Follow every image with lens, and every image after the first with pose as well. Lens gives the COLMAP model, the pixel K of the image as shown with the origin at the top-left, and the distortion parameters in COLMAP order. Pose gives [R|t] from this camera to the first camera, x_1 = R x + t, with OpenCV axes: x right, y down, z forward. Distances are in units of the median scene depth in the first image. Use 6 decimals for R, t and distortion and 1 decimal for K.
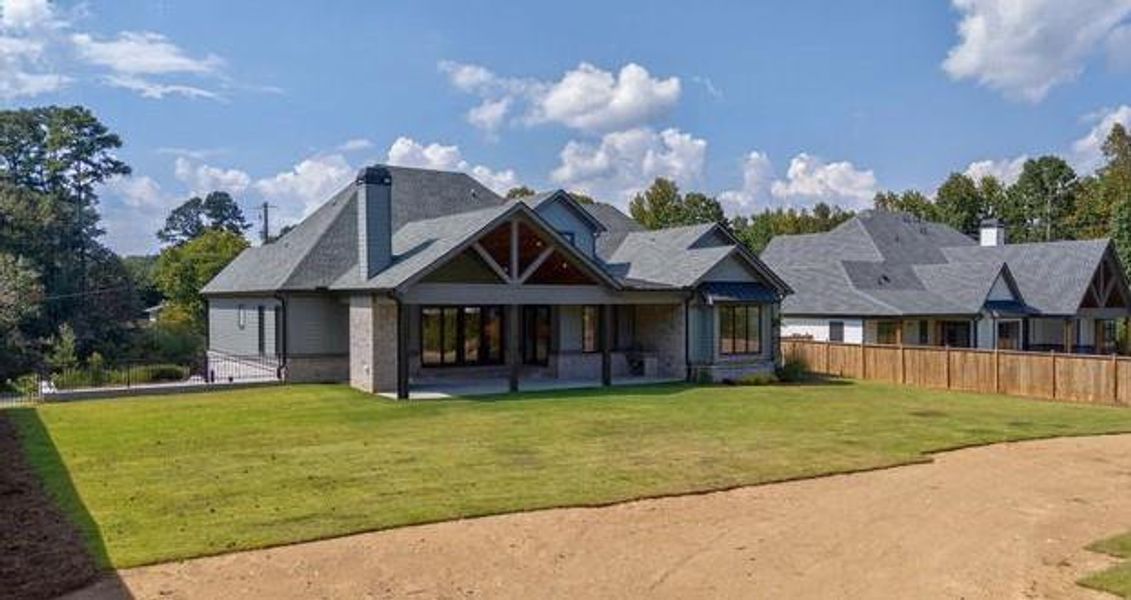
lens RADIAL K [[883.7, 0, 605.9], [0, 883.7, 299.2], [0, 0, 1]] dist [0.023196, -0.001848]
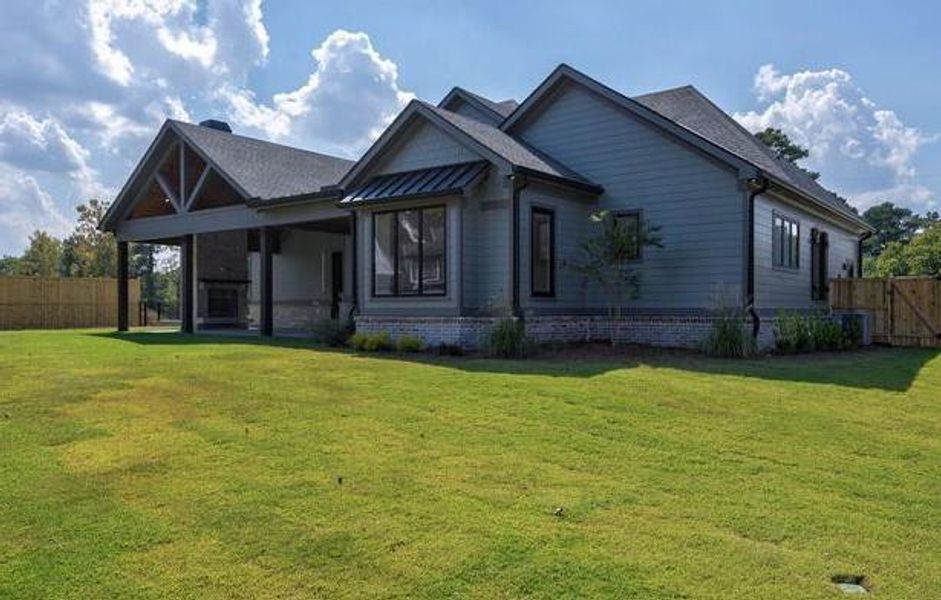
lens RADIAL K [[755.0, 0, 470.5], [0, 755.0, 300.0], [0, 0, 1]] dist [-0.000877, -0.001055]
pose [[0.304490, -0.014998, -0.952397, 0.573053], [0.000153, 0.999877, -0.015696, 0.066823], [0.952515, 0.004633, 0.304455, 0.844950]]
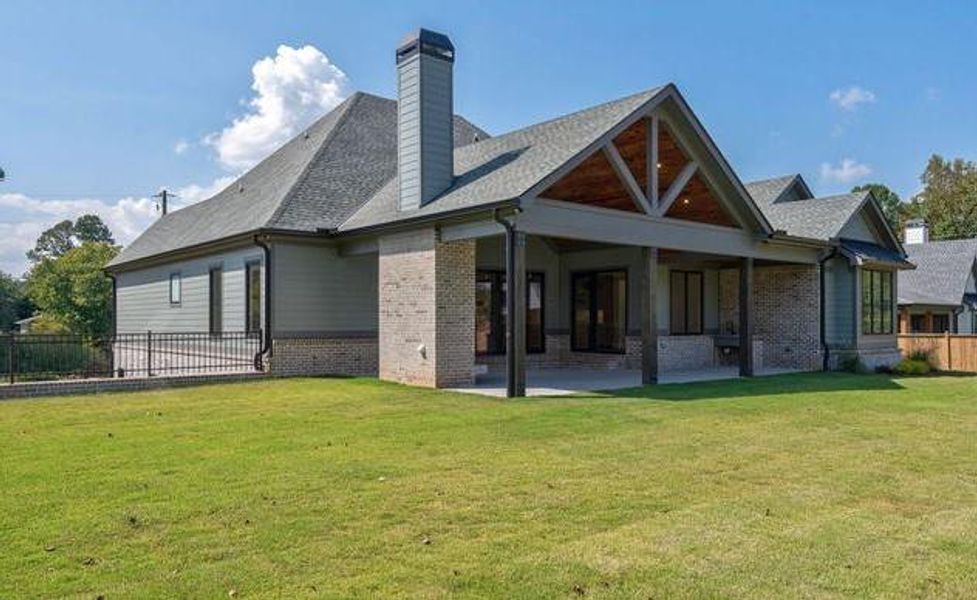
lens RADIAL K [[726.8, 0, 502.4], [0, 726.8, 309.1], [0, 0, 1]] dist [0.006650, 0.001347]
pose [[0.993526, 0.000405, 0.113600, -0.221041], [0.001867, 0.999800, -0.019894, 0.048733], [-0.113585, 0.019978, 0.993327, 0.398657]]
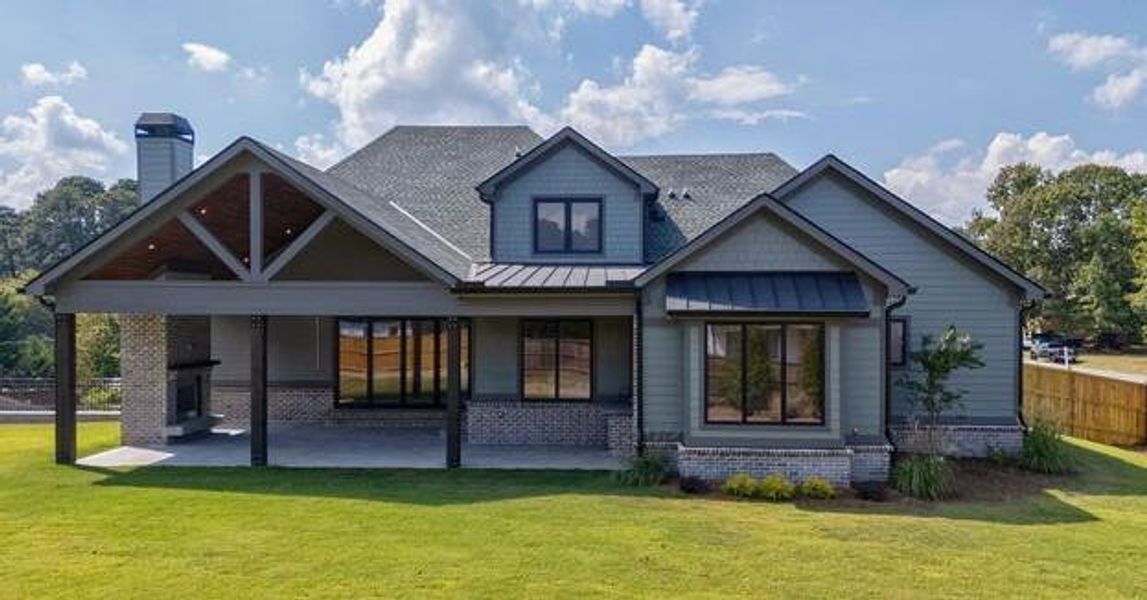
lens RADIAL K [[903.4, 0, 579.6], [0, 903.4, 305.5], [0, 0, 1]] dist [0.085280, -0.085234]
pose [[0.789119, -0.001888, -0.614238, 0.348640], [-0.002546, 0.999977, -0.006345, 0.001856], [0.614236, 0.006571, 0.789095, 0.531641]]
